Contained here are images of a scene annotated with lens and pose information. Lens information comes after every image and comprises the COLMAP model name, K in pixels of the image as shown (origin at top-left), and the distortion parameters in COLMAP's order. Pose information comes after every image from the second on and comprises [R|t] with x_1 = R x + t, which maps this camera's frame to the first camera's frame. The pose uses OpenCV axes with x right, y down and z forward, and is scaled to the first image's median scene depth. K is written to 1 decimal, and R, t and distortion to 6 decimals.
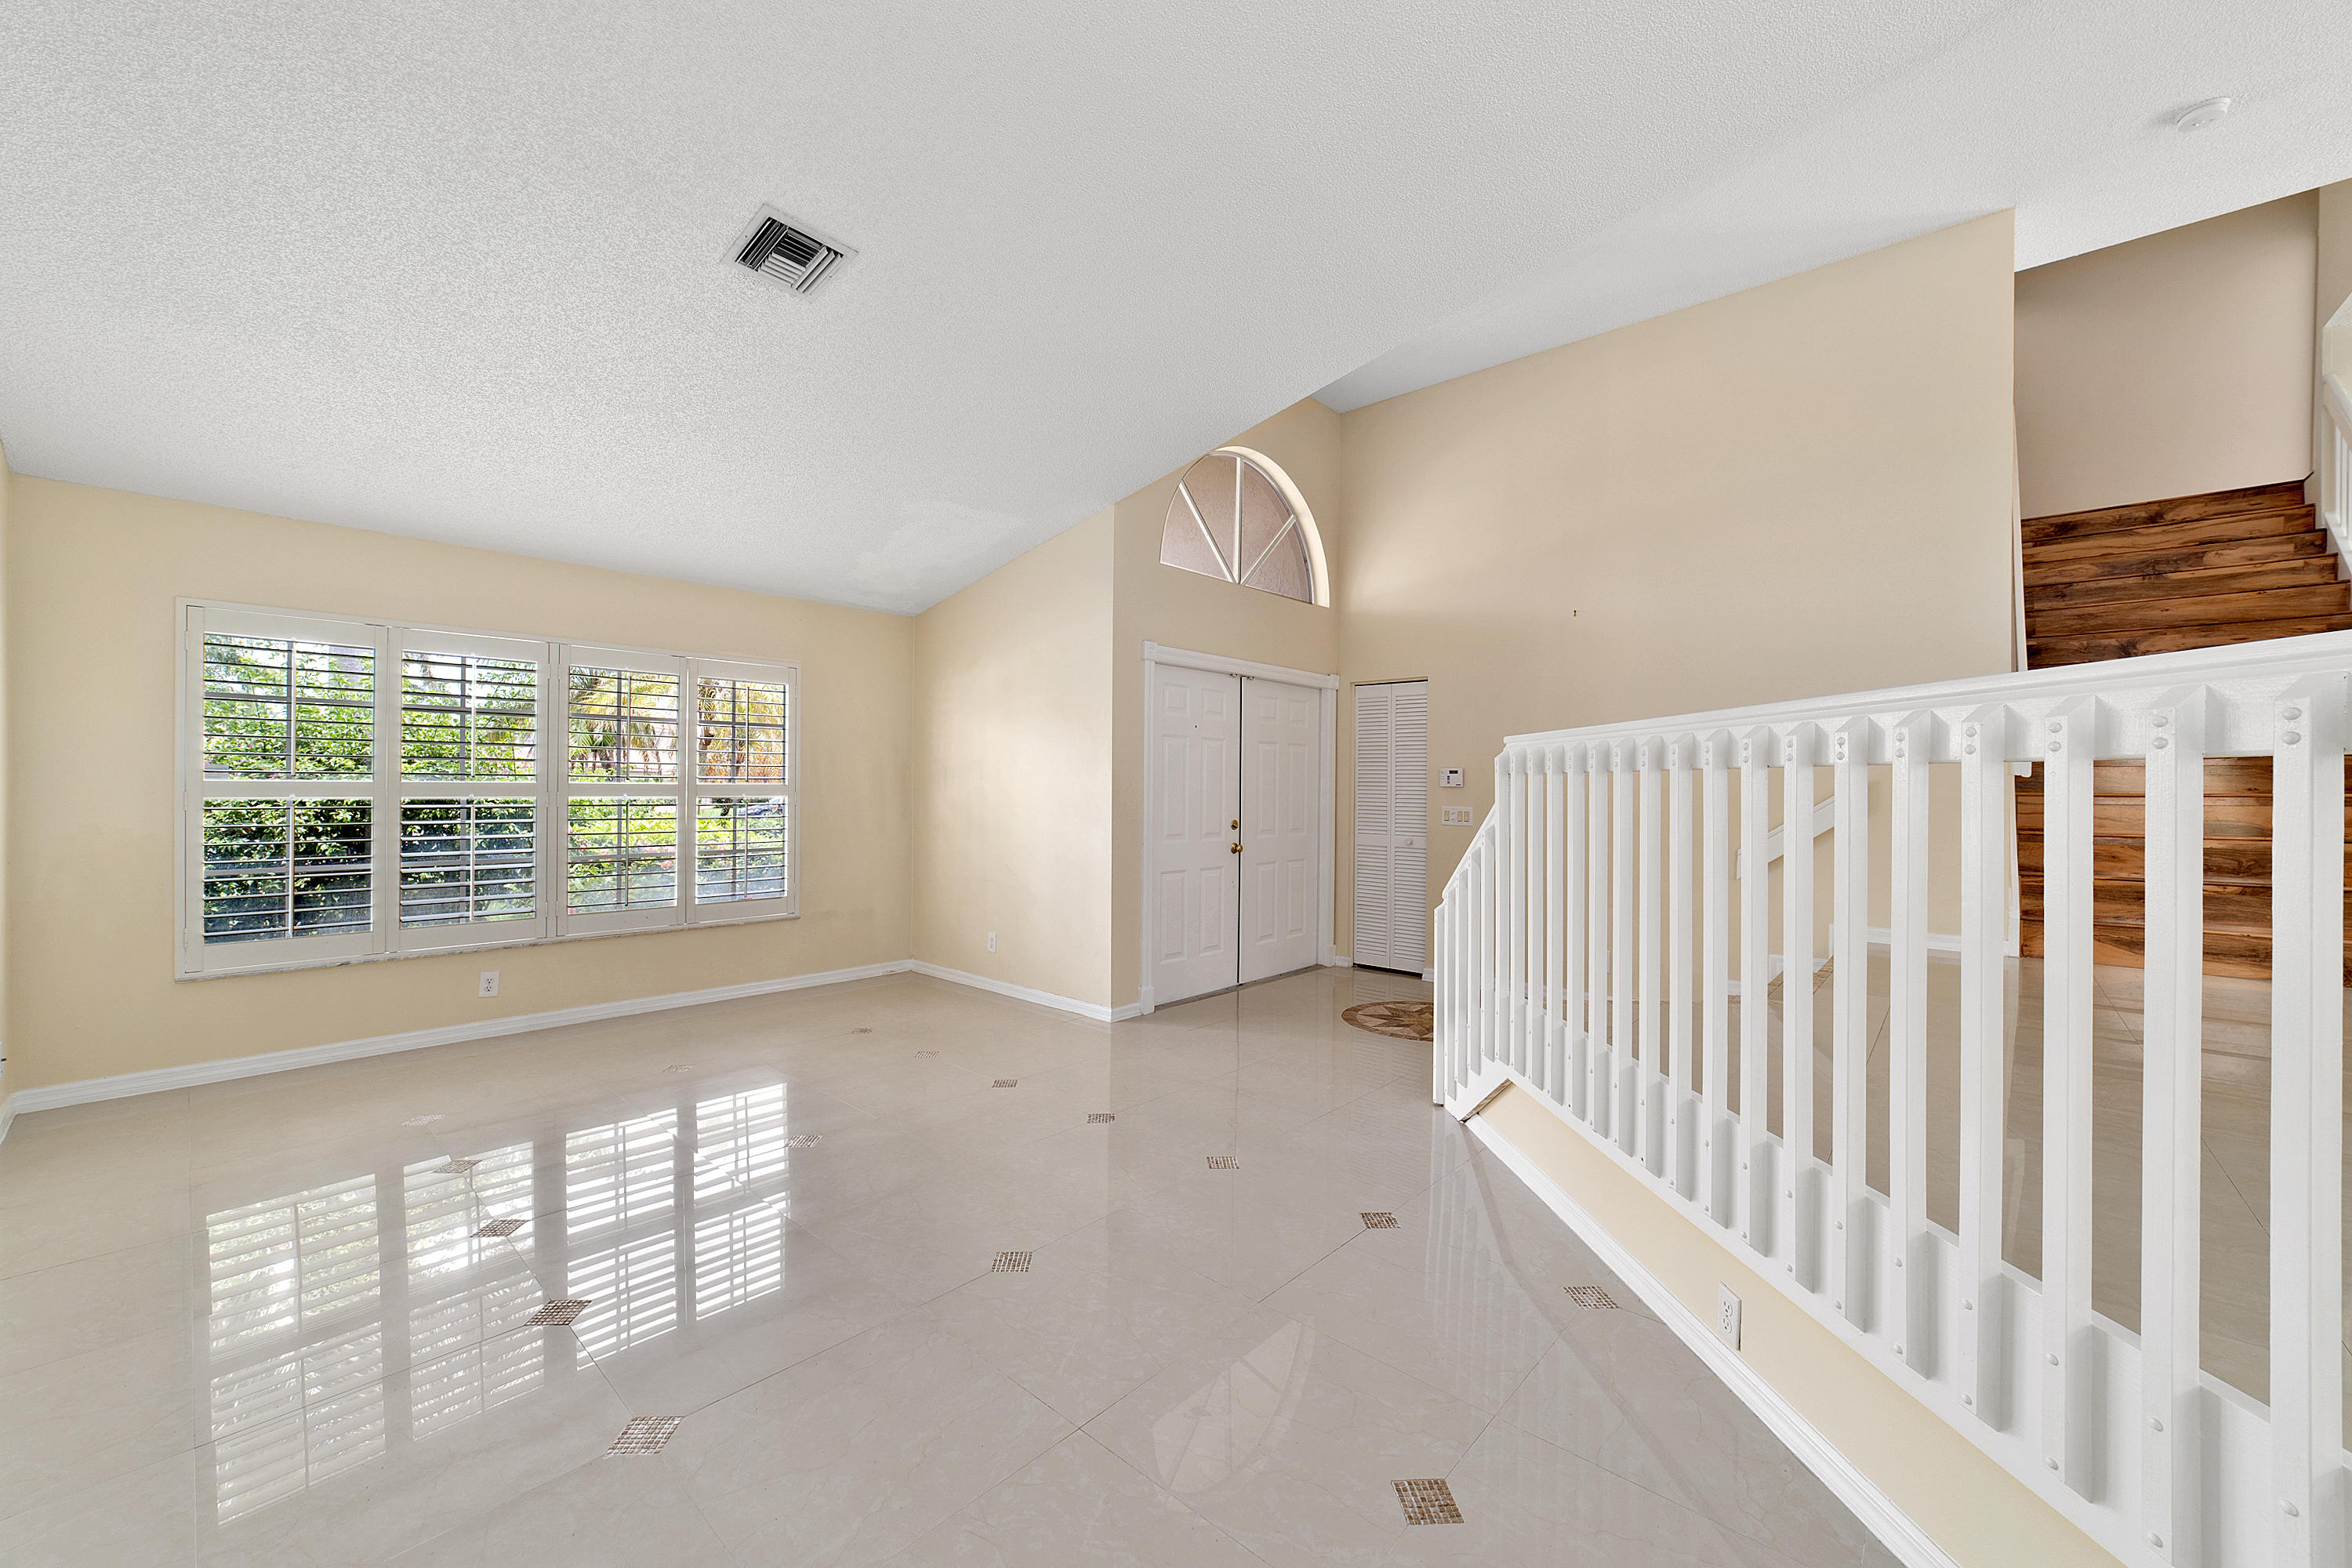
lens RADIAL K [[905.2, 0, 1170.7], [0, 905.2, 791.7], [0, 0, 1]] dist [-0.026377, 0.008797]
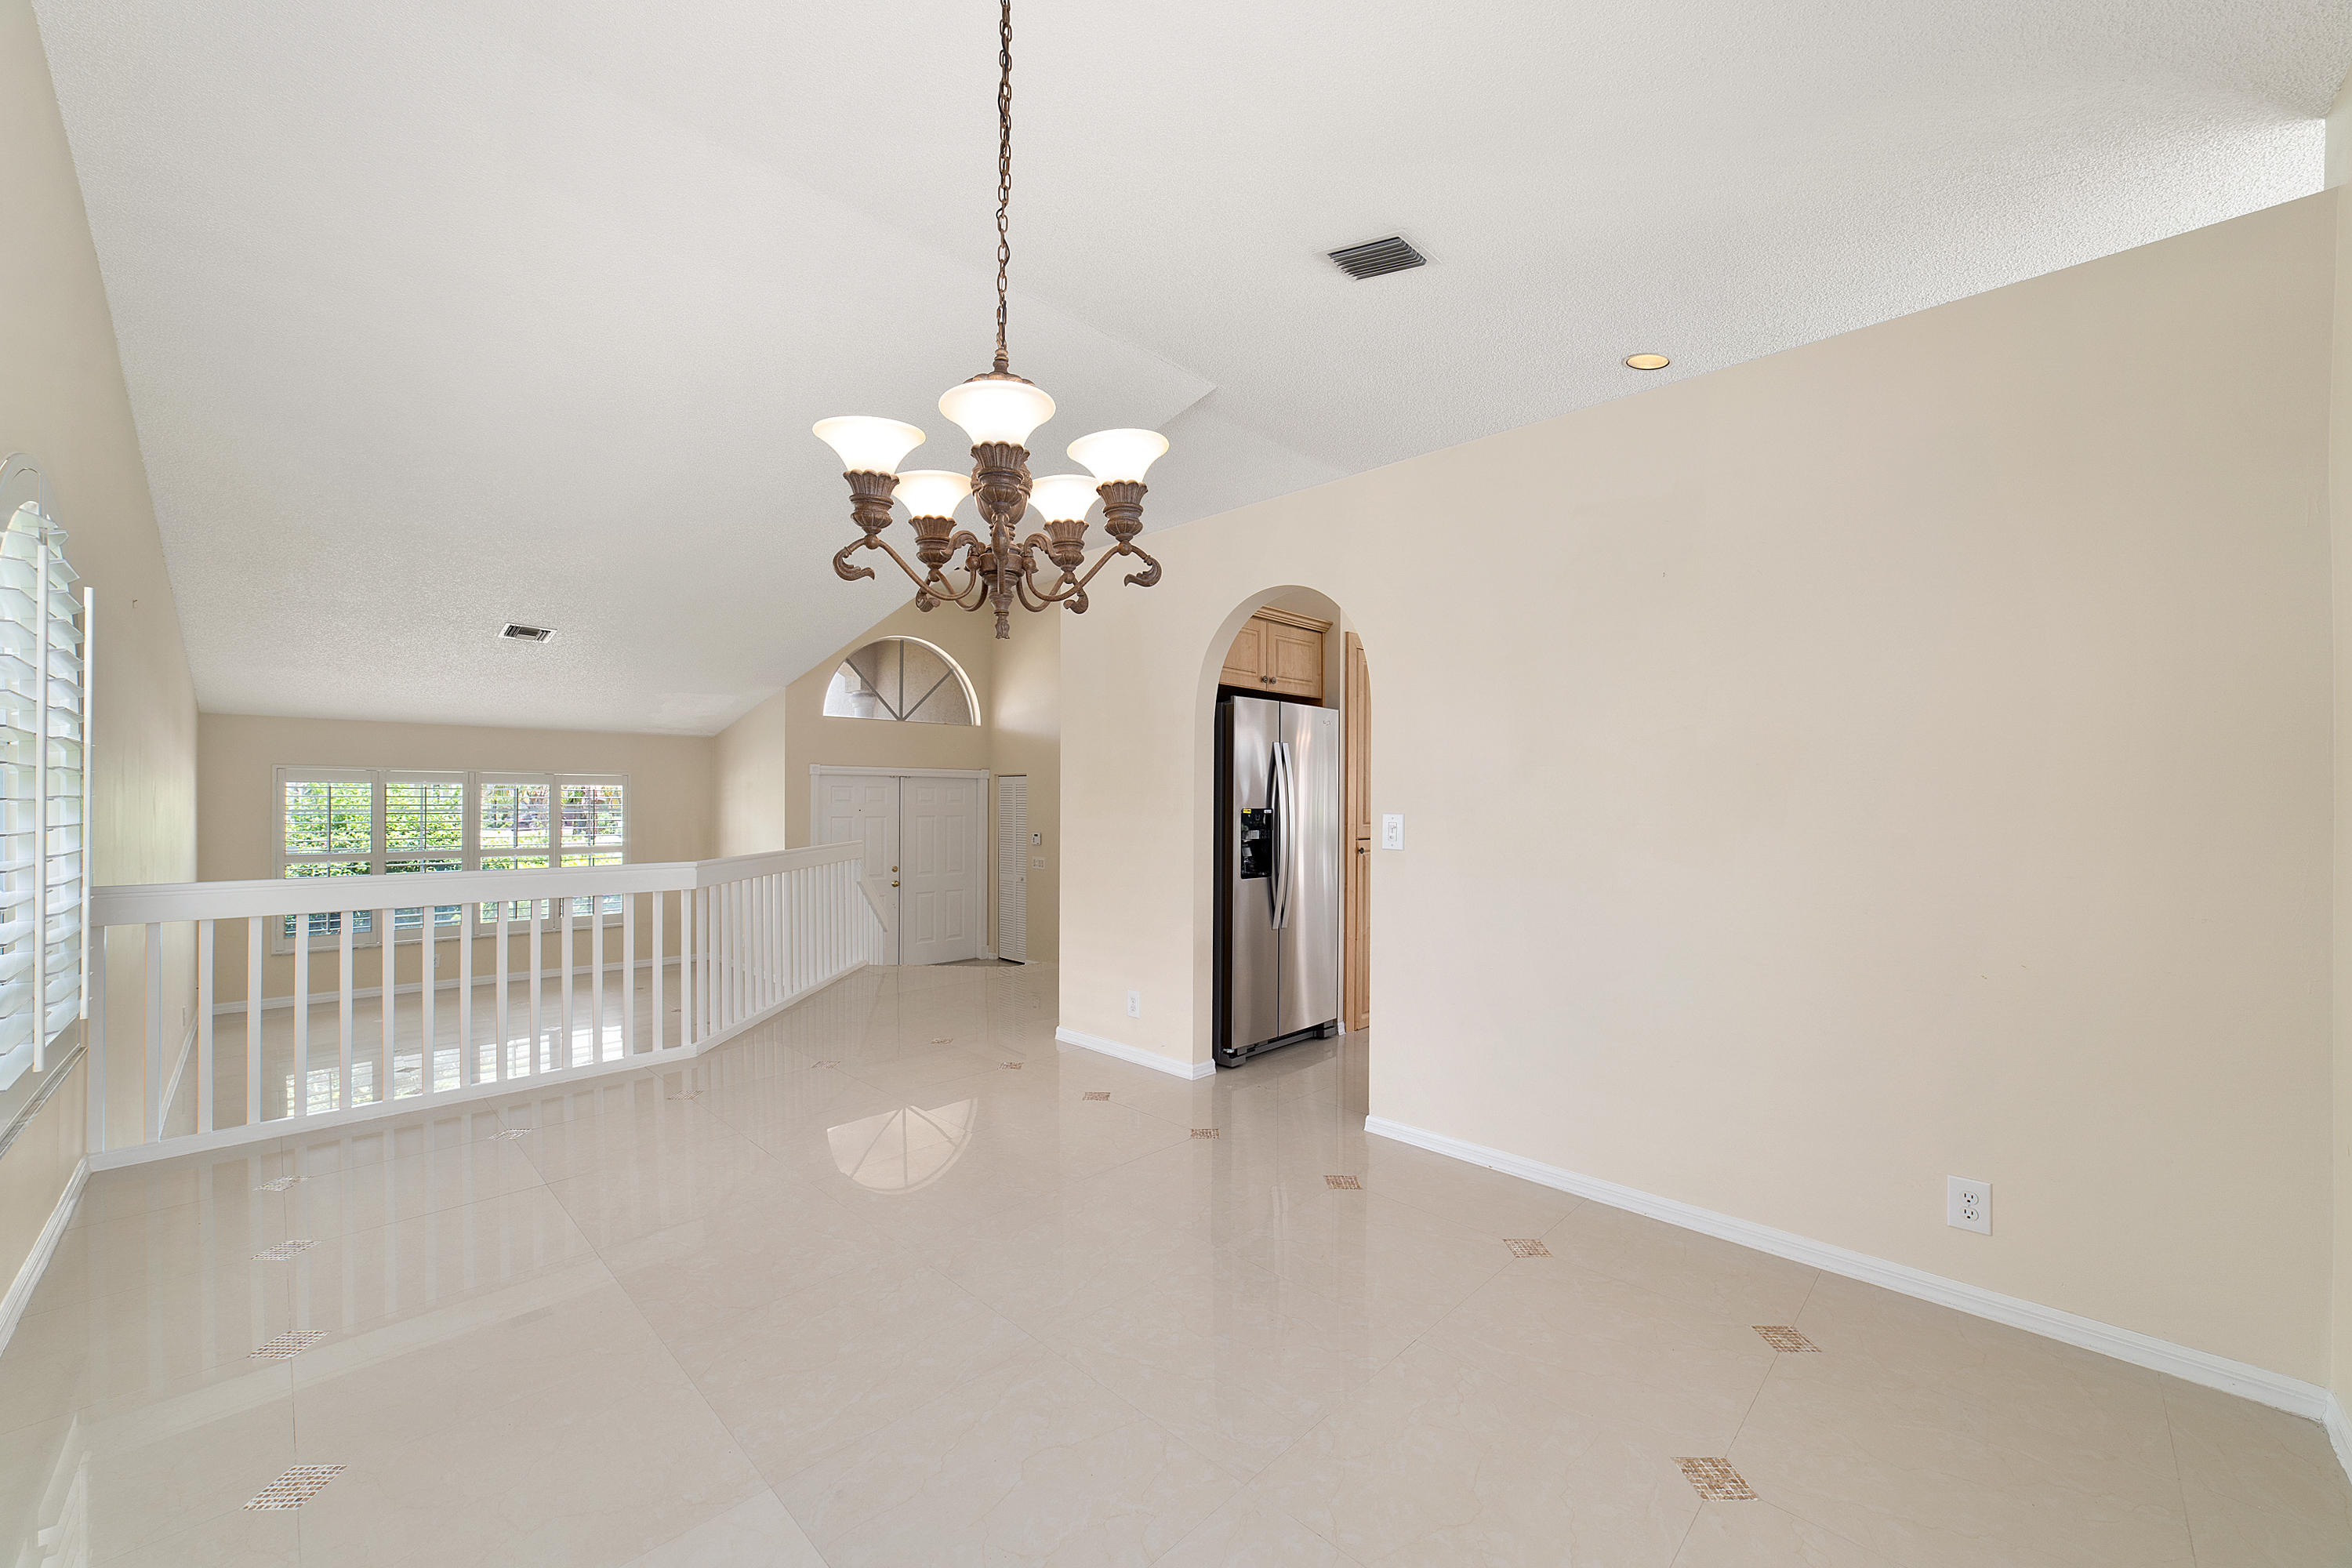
lens RADIAL K [[905.2, 0, 1170.7], [0, 905.2, 791.7], [0, 0, 1]] dist [-0.026377, 0.008797]
pose [[0.998766, -0.005768, -0.049323, 0.662404], [0.004852, 0.999814, -0.018678, -0.071264], [0.049422, 0.018416, 0.998608, -0.599281]]
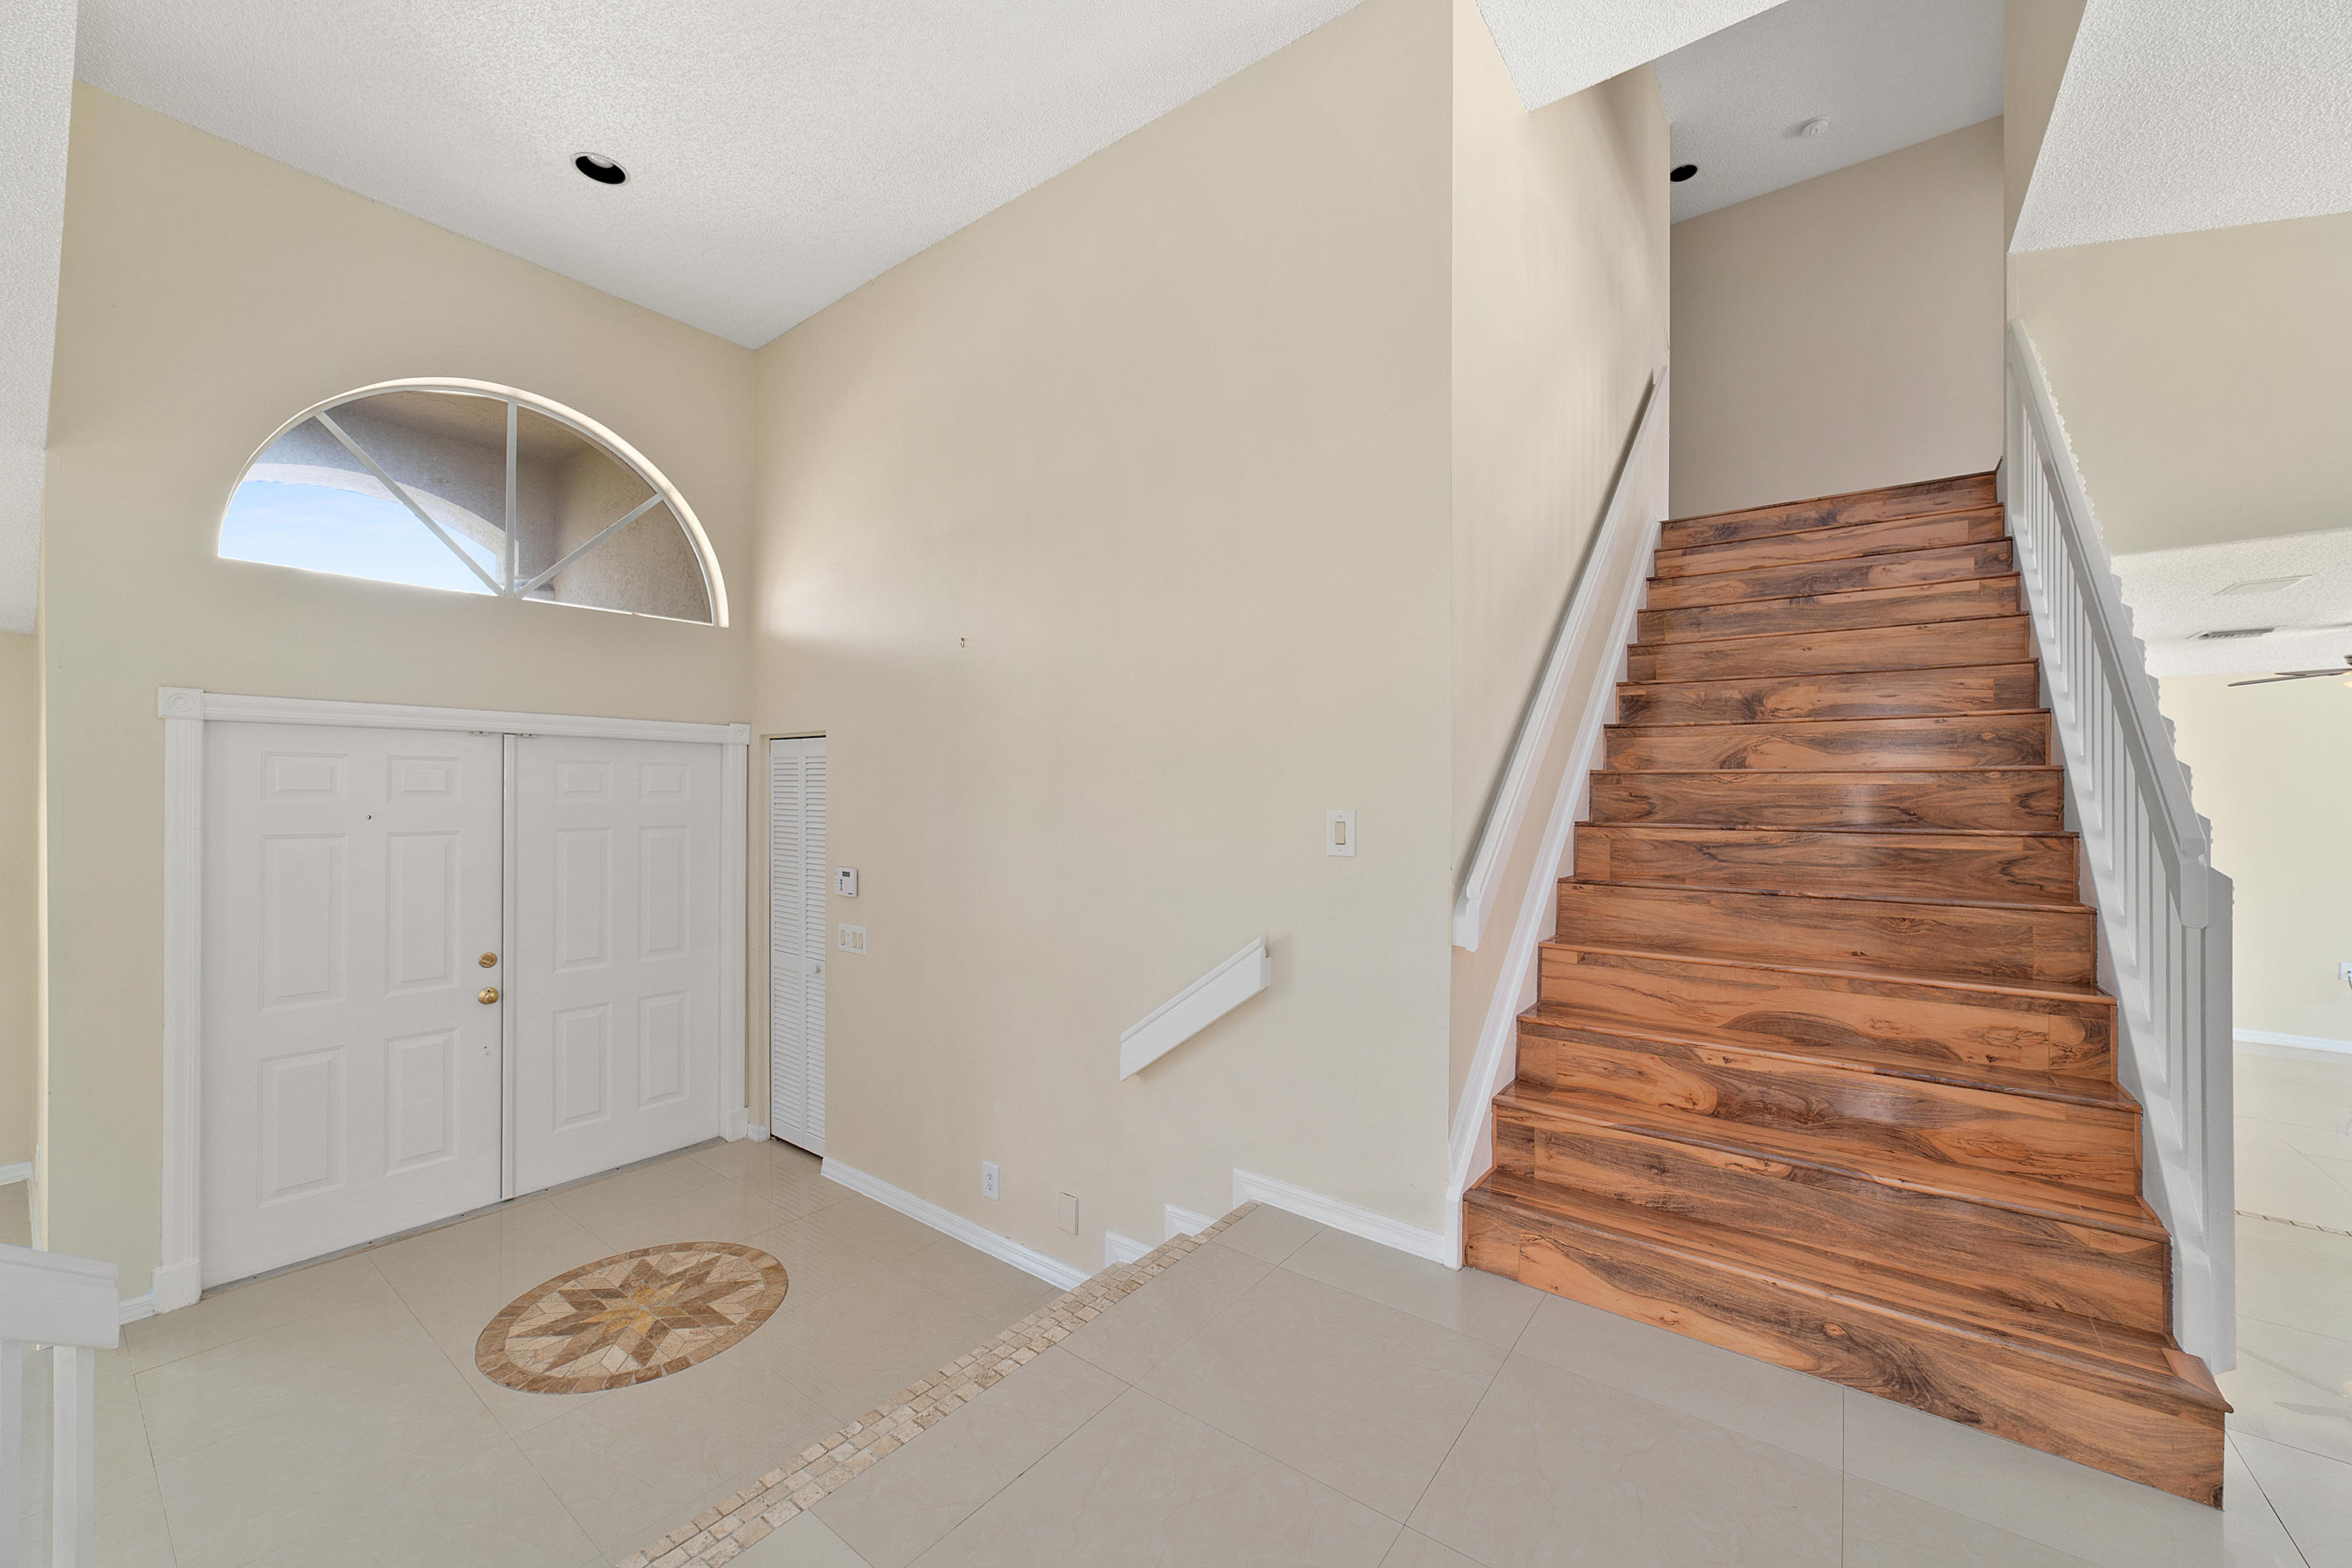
lens RADIAL K [[912.7, 0, 1173.6], [0, 912.7, 795.2], [0, 0, 1]] dist [-0.017509, 0.007979]
pose [[0.996113, -0.001835, 0.088066, 0.525679], [0.002018, 0.999996, -0.001983, -0.083508], [-0.088062, 0.002153, 0.996113, 0.314905]]
